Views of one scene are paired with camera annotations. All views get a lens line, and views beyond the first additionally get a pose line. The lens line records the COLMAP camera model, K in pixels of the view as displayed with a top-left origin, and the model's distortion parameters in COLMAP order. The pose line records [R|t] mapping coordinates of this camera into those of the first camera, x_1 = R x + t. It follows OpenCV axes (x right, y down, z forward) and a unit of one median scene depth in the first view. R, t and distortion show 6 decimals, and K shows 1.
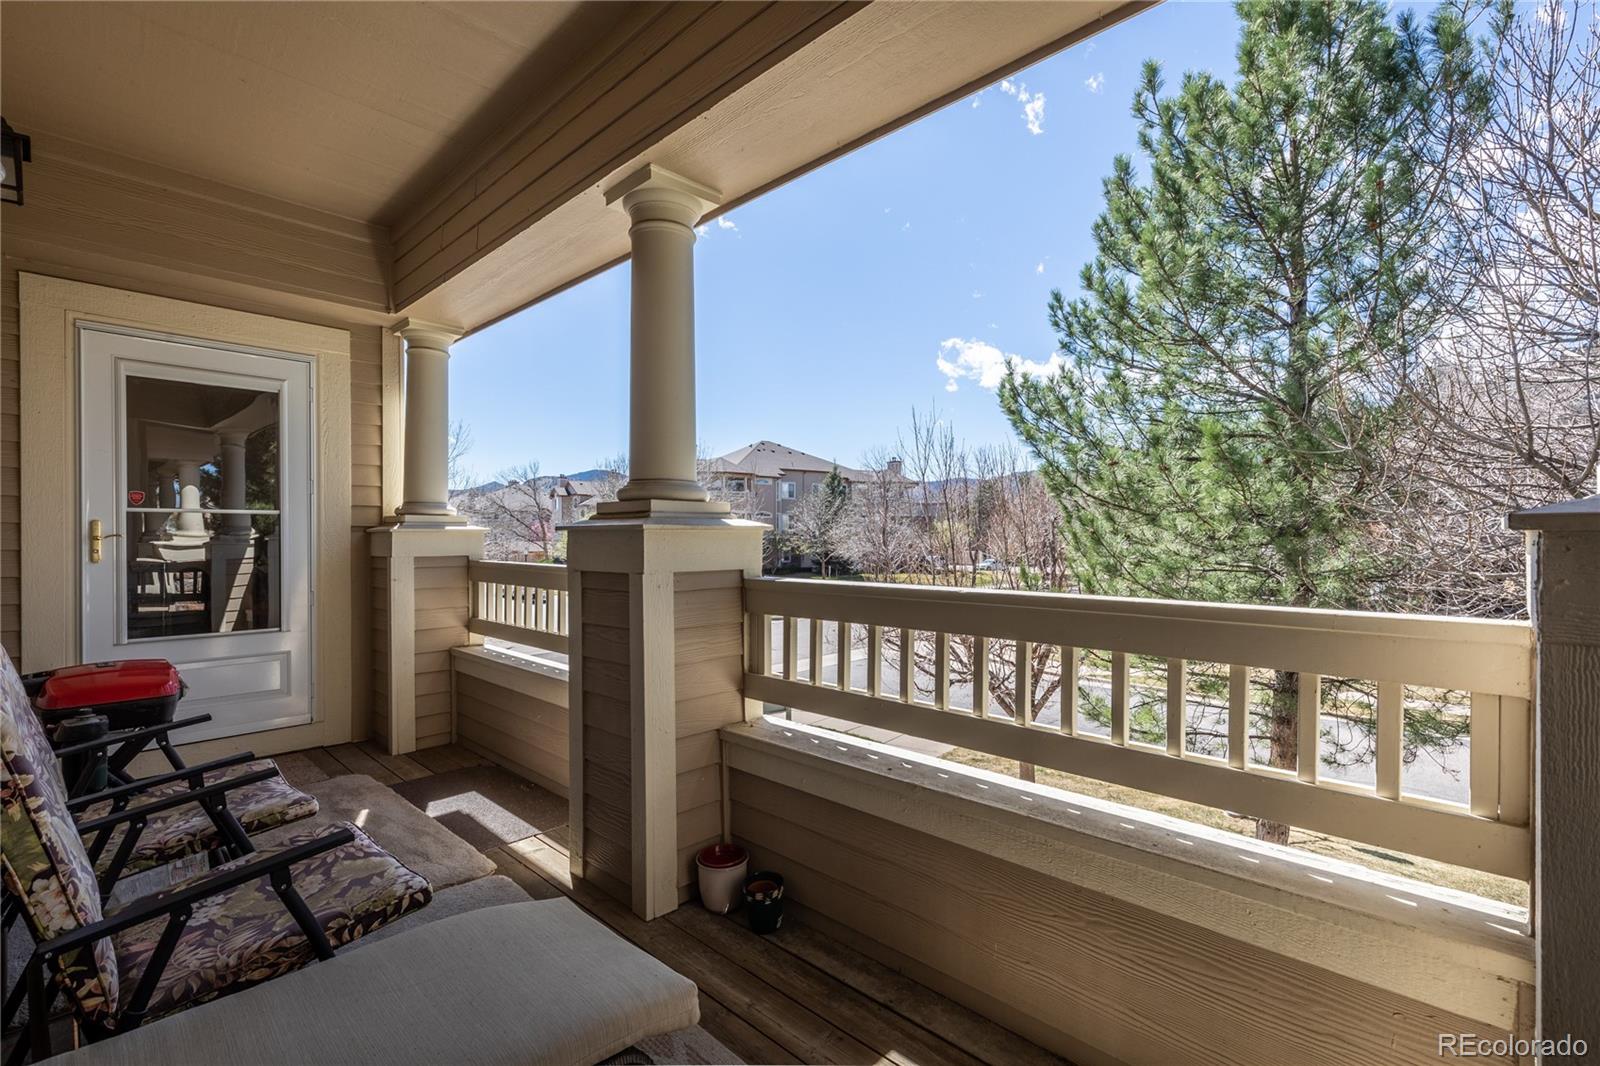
lens RADIAL K [[721.8, 0, 799.5], [0, 721.8, 545.3], [0, 0, 1]] dist [0.004714, -0.001109]
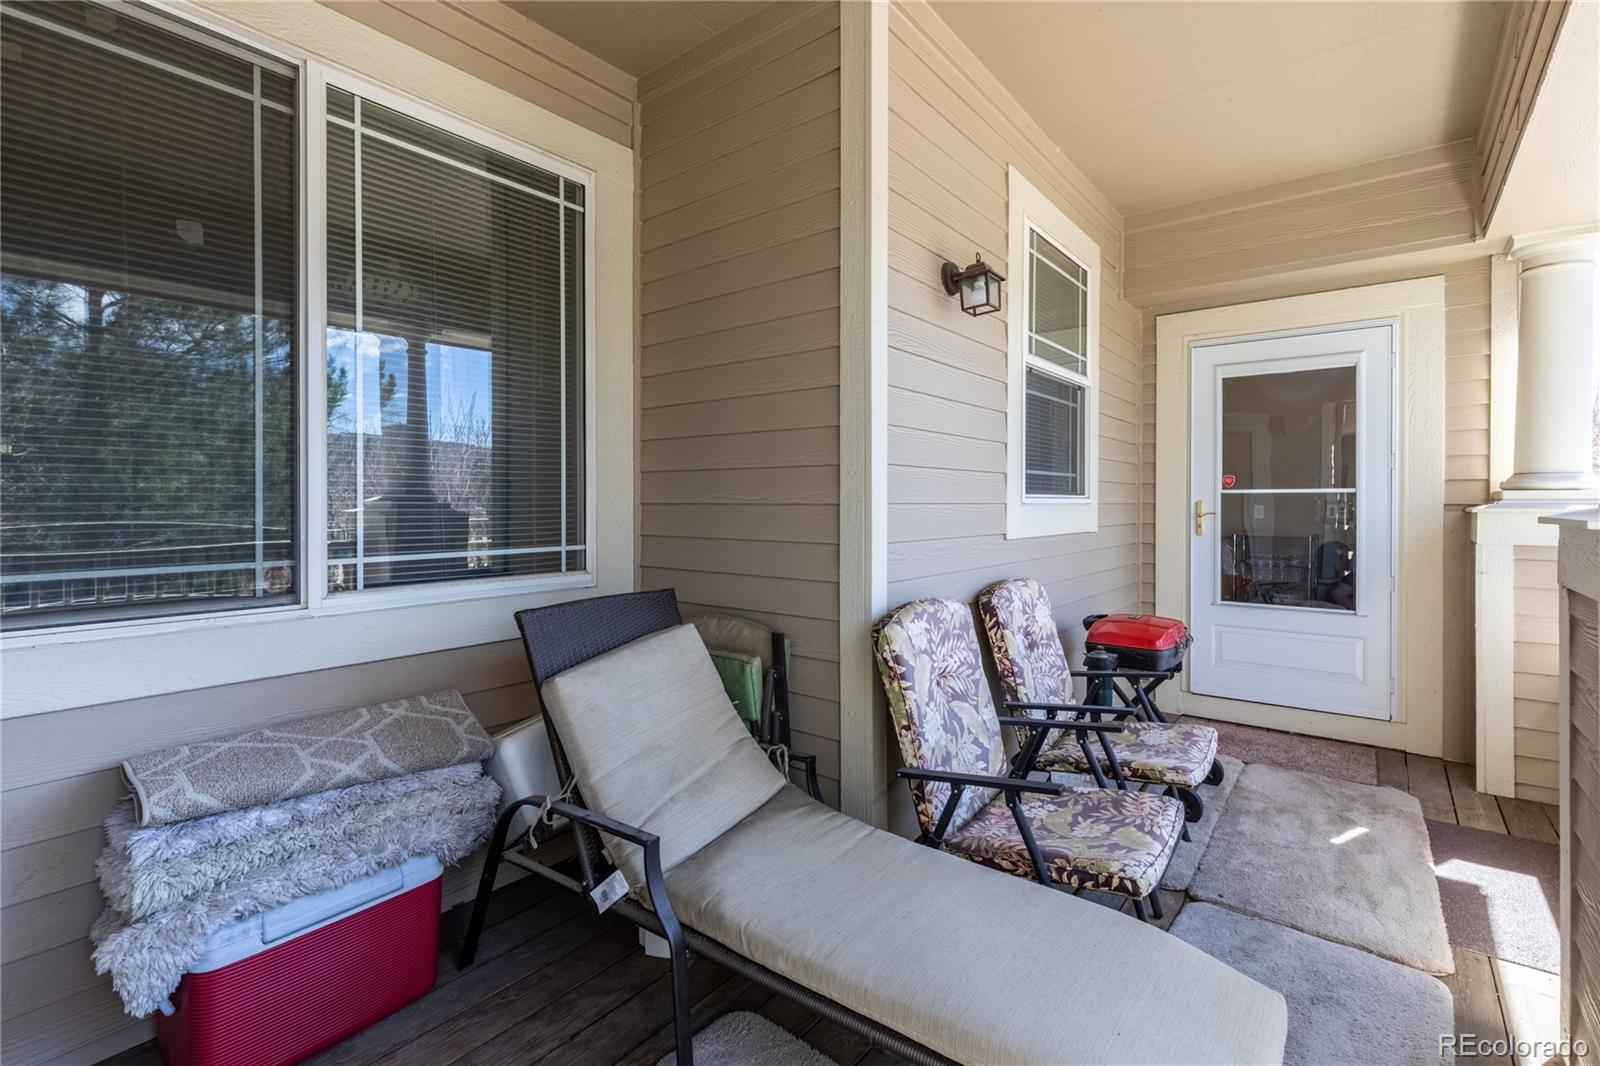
lens RADIAL K [[721.8, 0, 772.3], [0, 721.8, 505.7], [0, 0, 1]] dist [0.004714, -0.001109]
pose [[0.081552, 0.005599, -0.996653, 0.194498], [-0.012629, 0.999910, 0.004584, -0.022006], [0.996589, 0.012213, 0.081615, 0.172302]]
